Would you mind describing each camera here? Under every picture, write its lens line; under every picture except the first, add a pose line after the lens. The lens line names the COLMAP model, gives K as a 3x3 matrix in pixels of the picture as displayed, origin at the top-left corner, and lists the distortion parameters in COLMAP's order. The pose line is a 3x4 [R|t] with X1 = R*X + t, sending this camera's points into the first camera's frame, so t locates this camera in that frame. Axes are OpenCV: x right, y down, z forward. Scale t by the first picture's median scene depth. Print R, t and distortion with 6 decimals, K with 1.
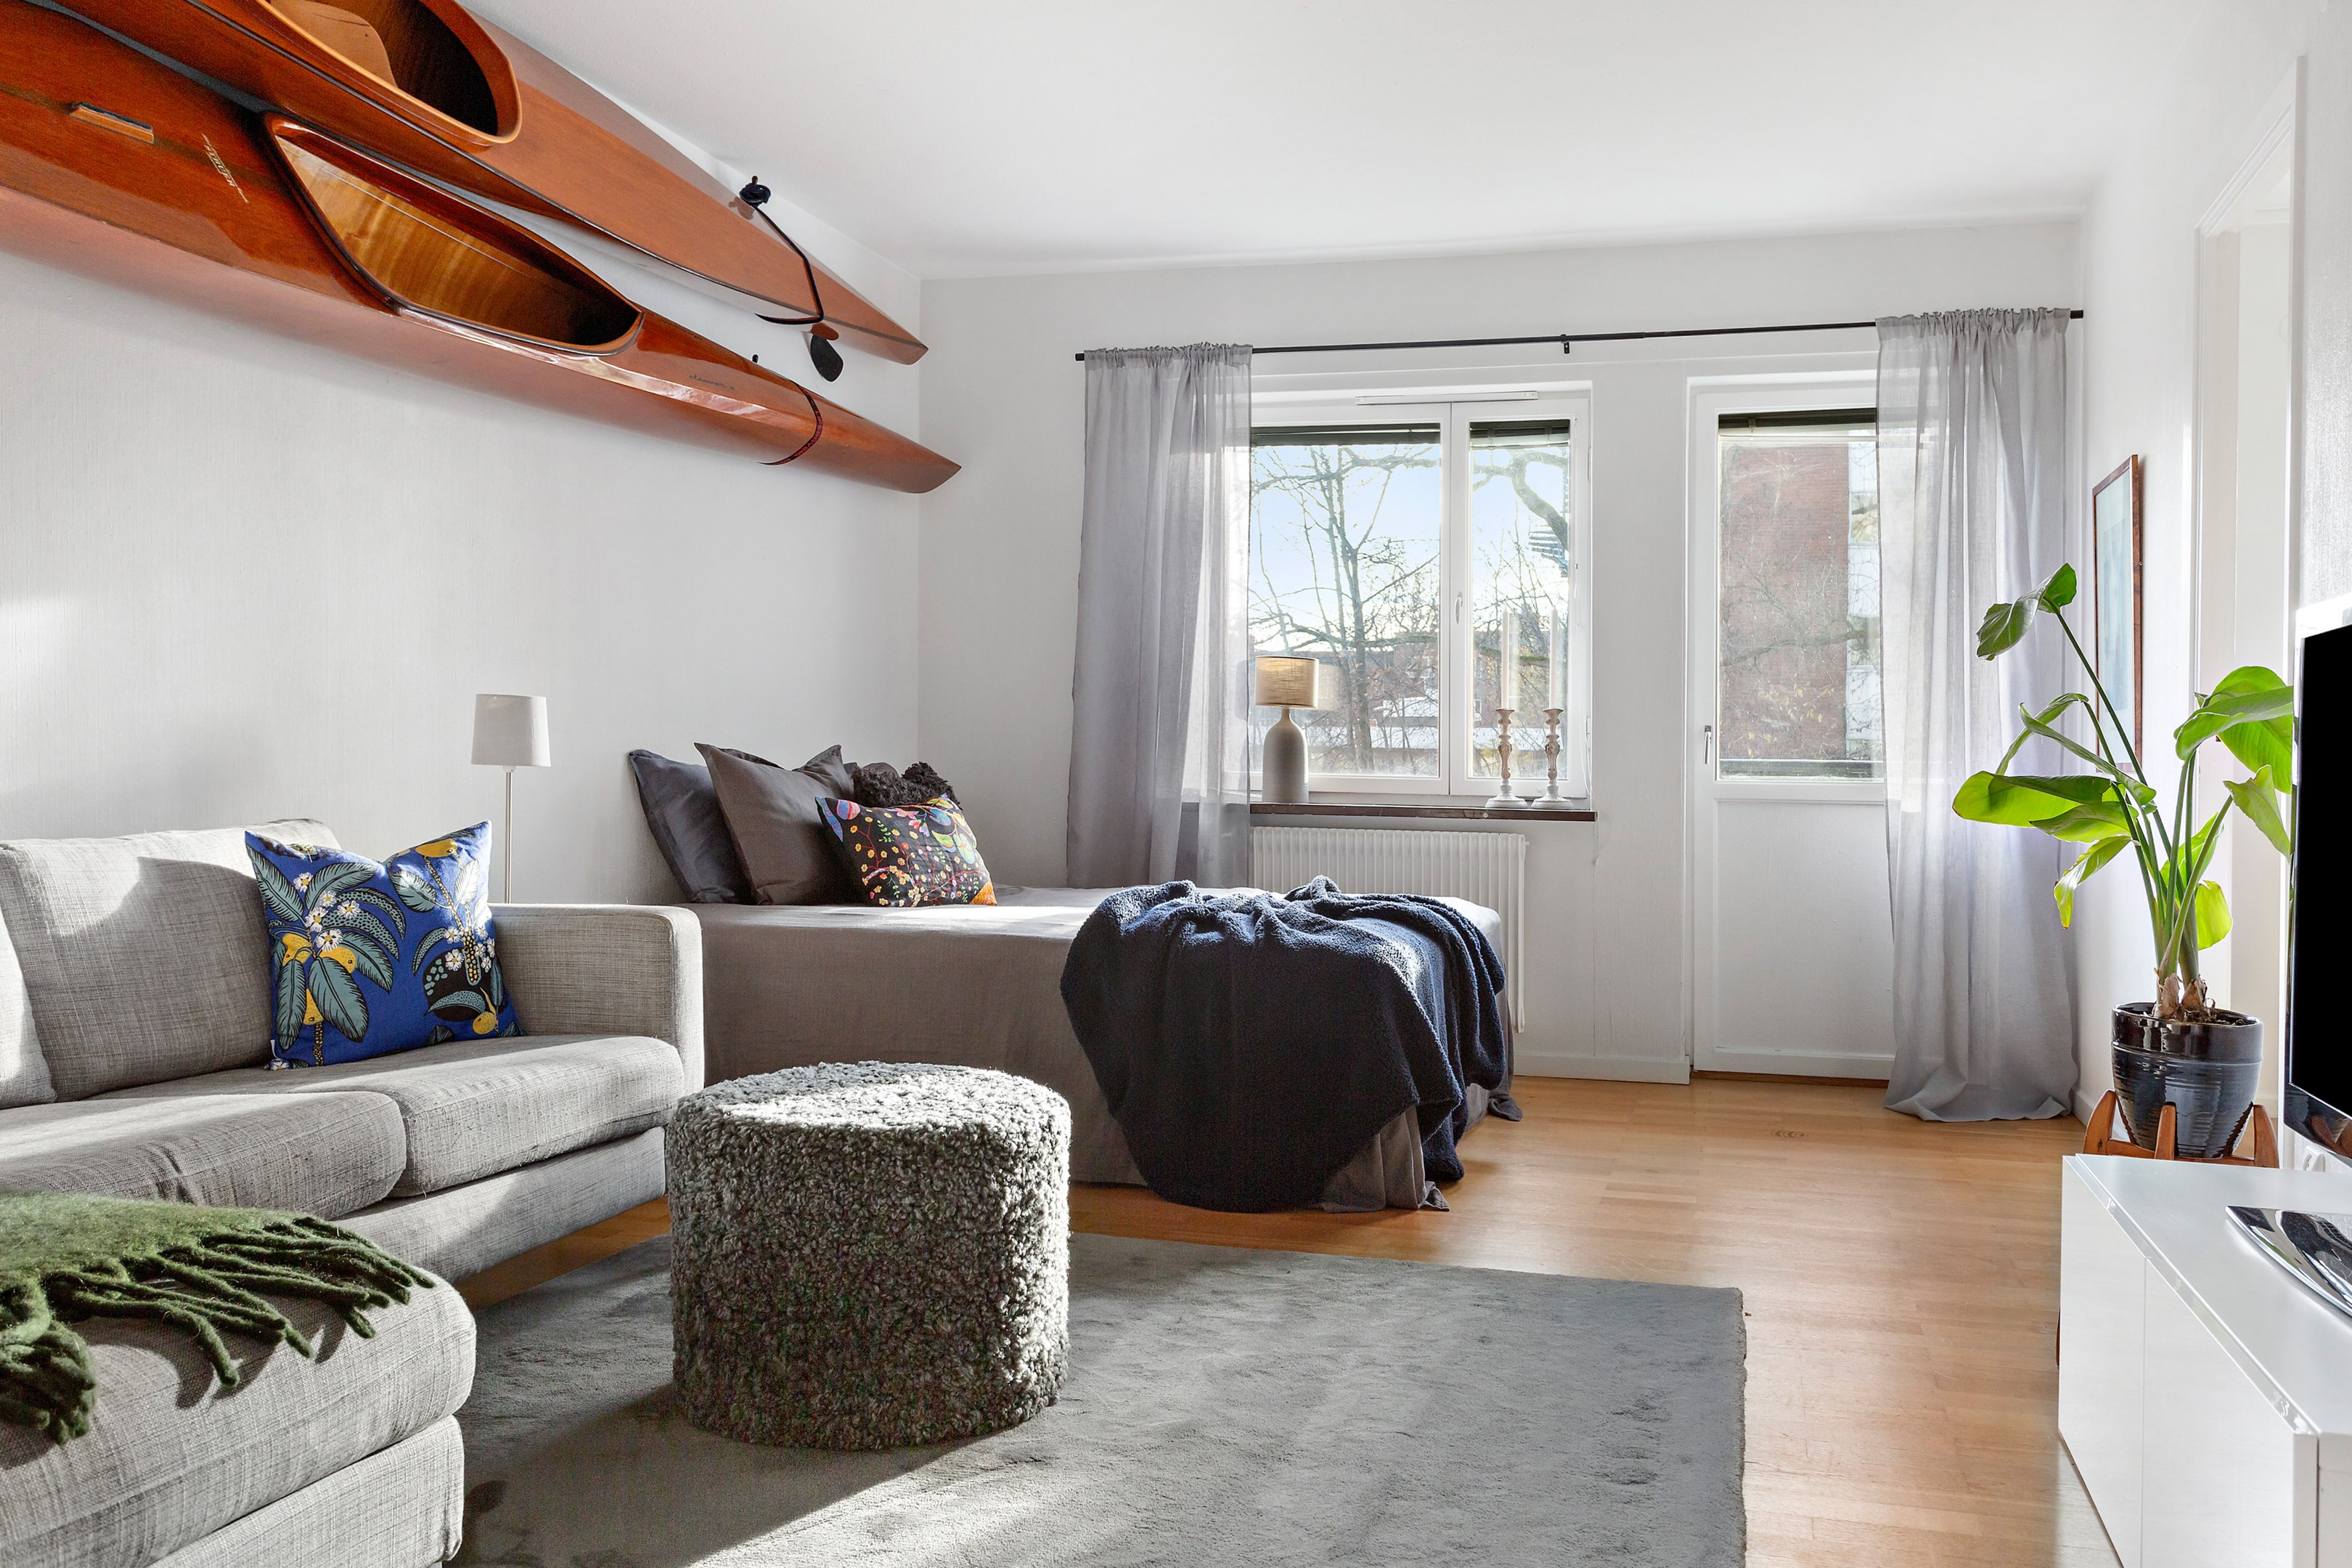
lens RADIAL K [[1949.2, 0, 1249.6], [0, 1949.2, 813.1], [0, 0, 1]] dist [0.006190, 0.011744]
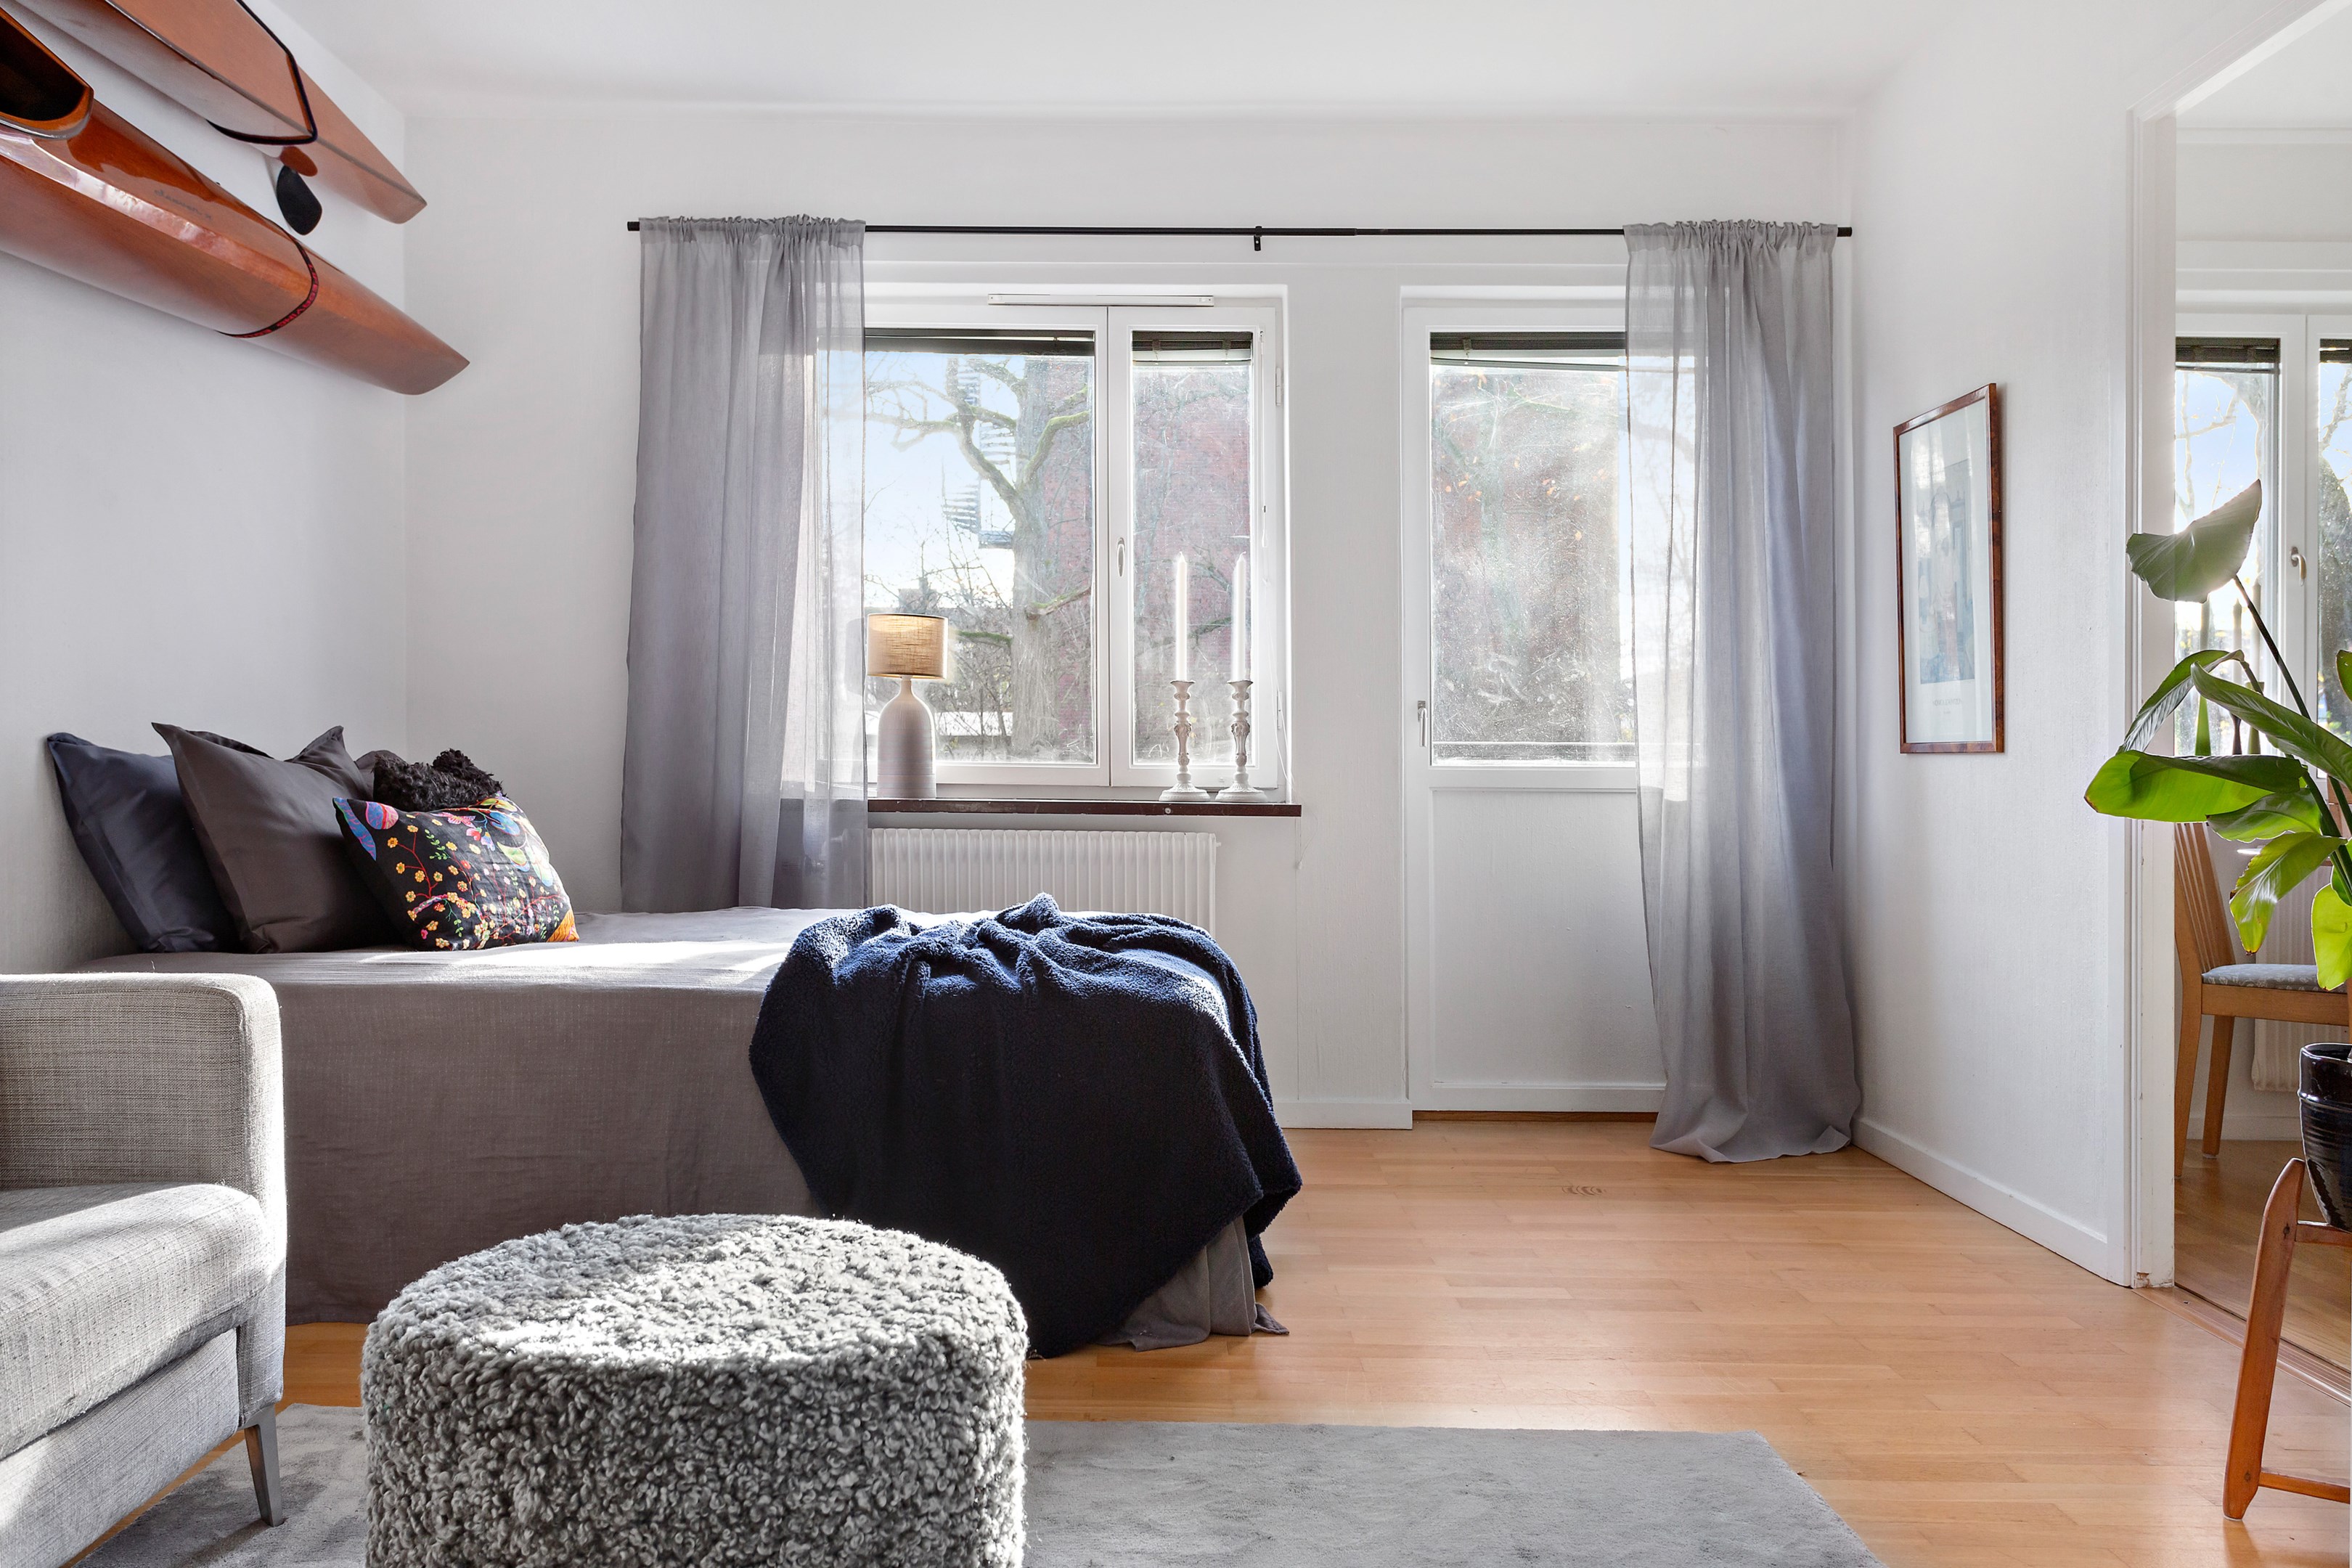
lens RADIAL K [[2110.5, 0, 1175.7], [0, 2110.5, 788.4], [0, 0, 1]] dist [0.011888, -0.006845]
pose [[0.967859, -0.010067, 0.251291, -0.145202], [0.011910, 0.999912, -0.005816, -0.004549], [-0.251211, 0.008622, 0.967894, 0.211907]]
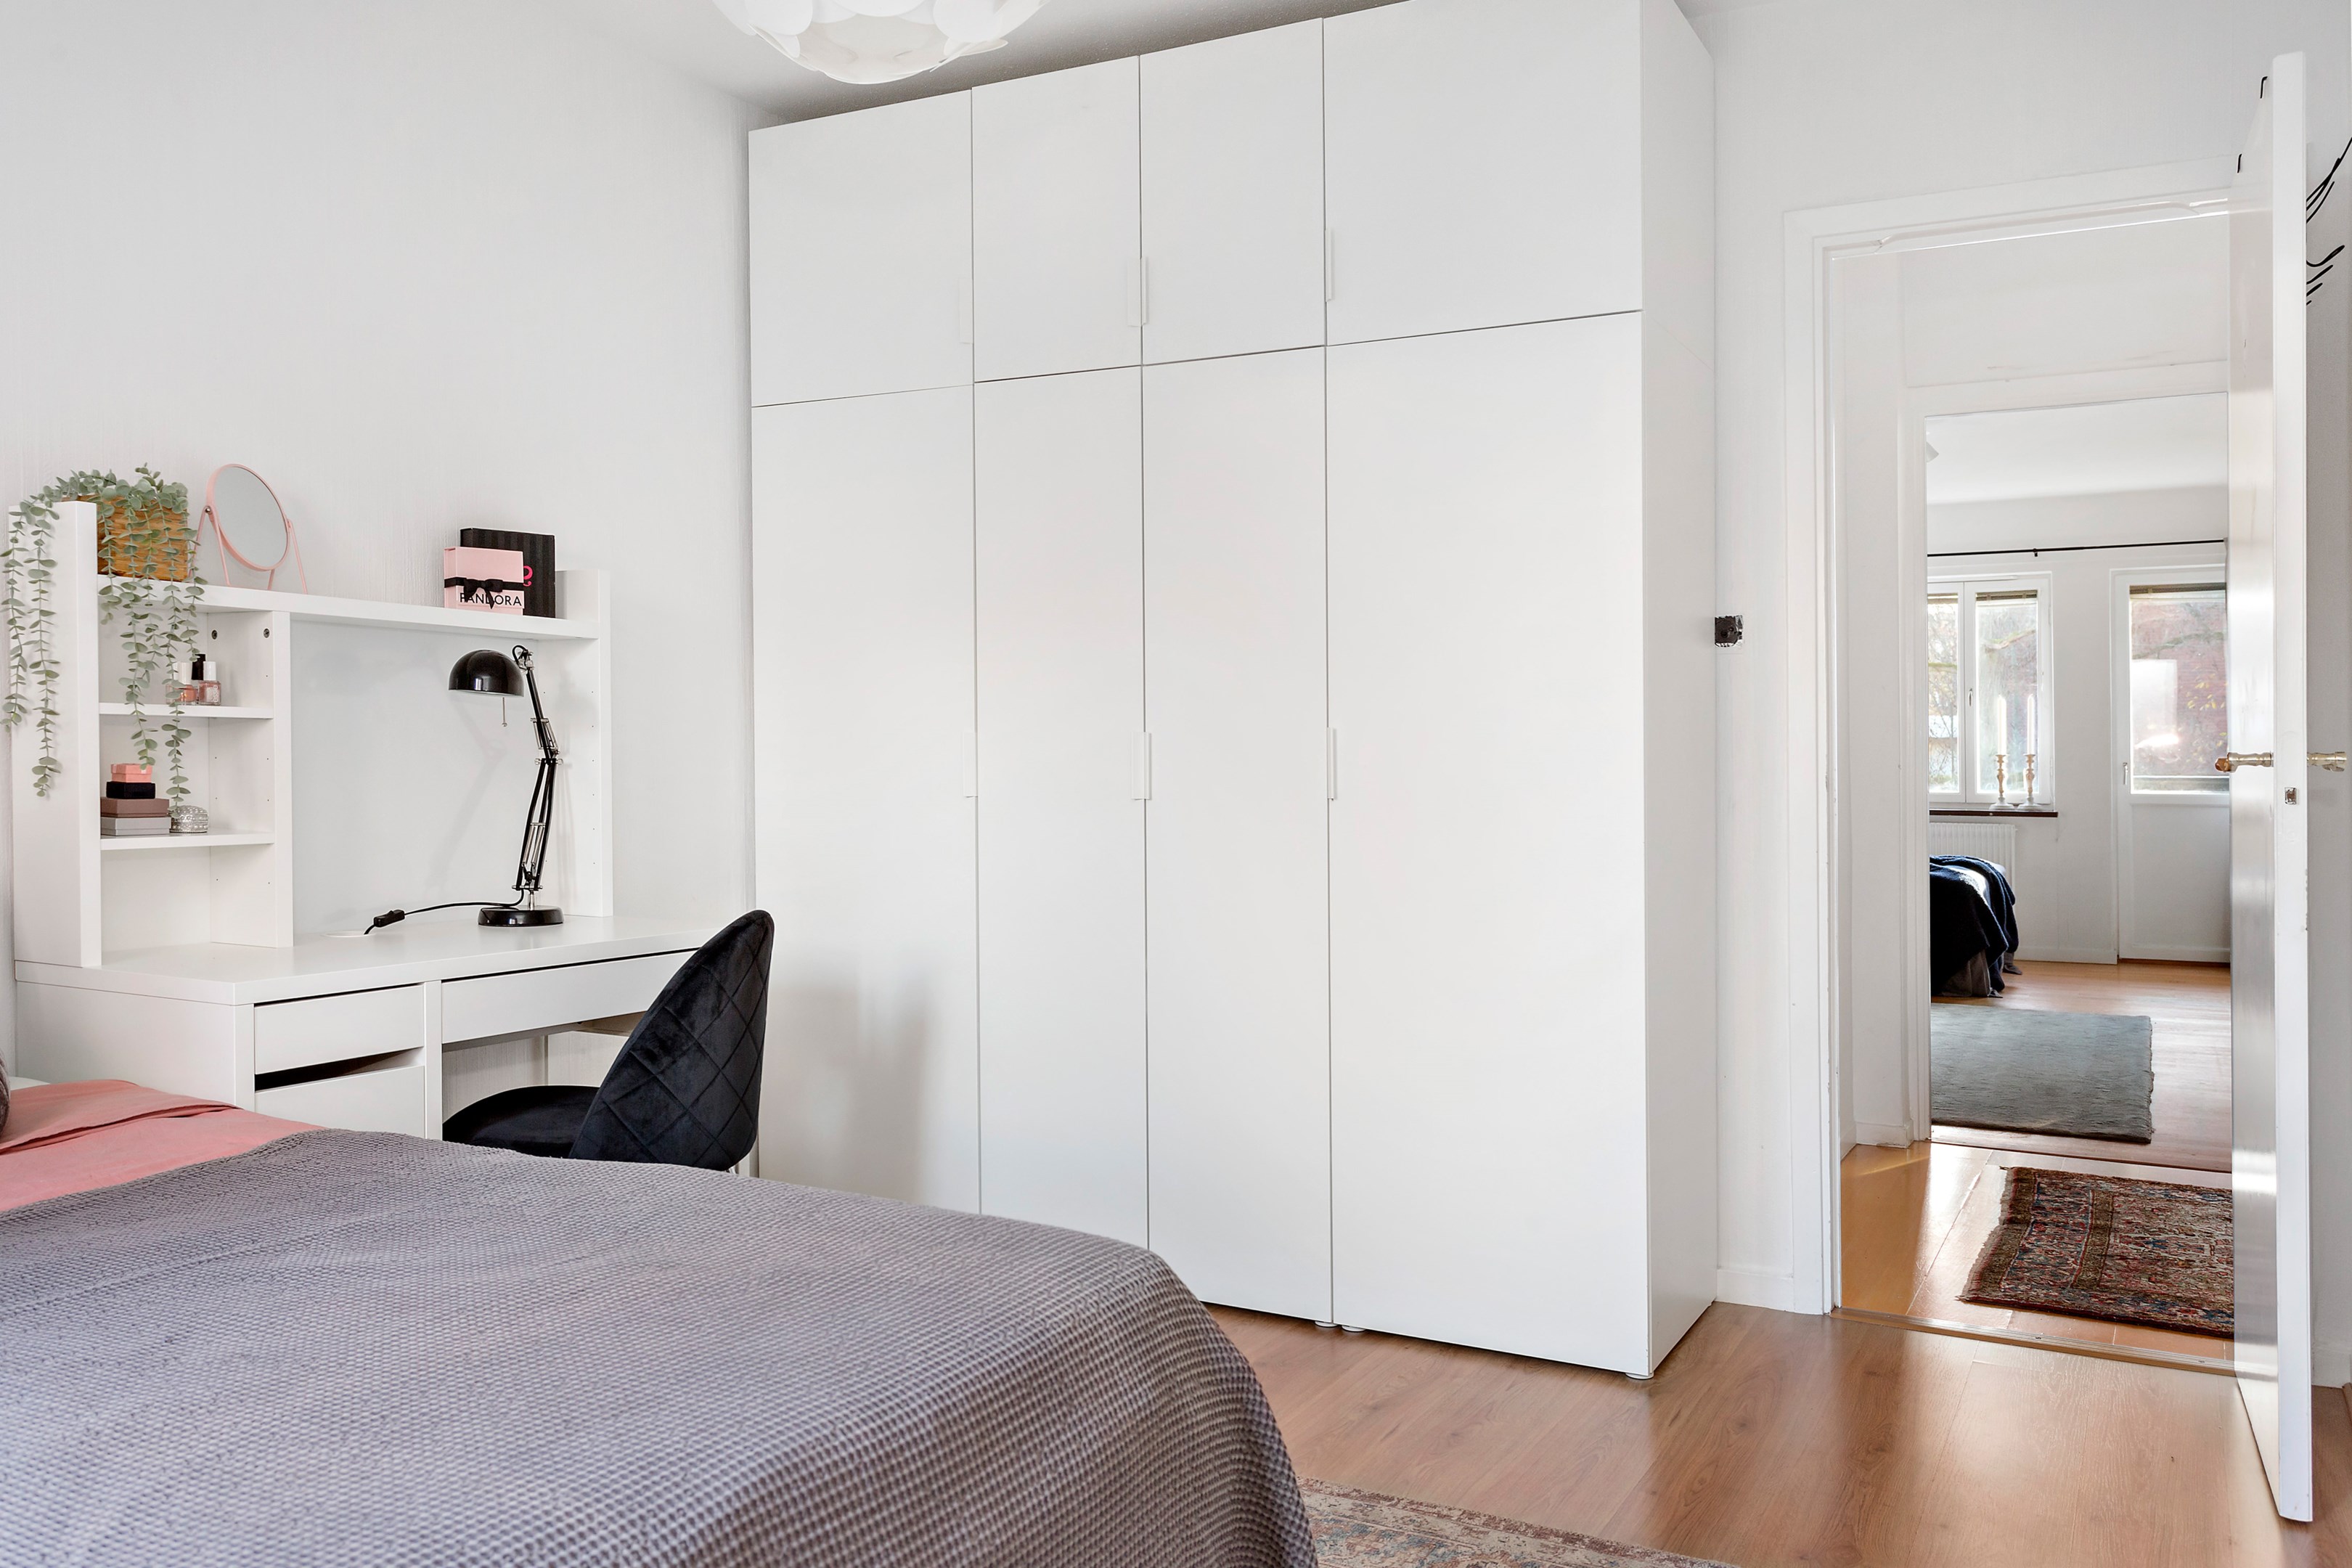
lens RADIAL K [[1949.2, 0, 1175.4], [0, 1949.2, 779.5], [0, 0, 1]] dist [0.006190, 0.011744]
pose [[0.976616, -0.008877, -0.214807, -0.334063], [0.006934, 0.999928, -0.009797, -0.027407], [0.214879, 0.008079, 0.976607, -1.354125]]
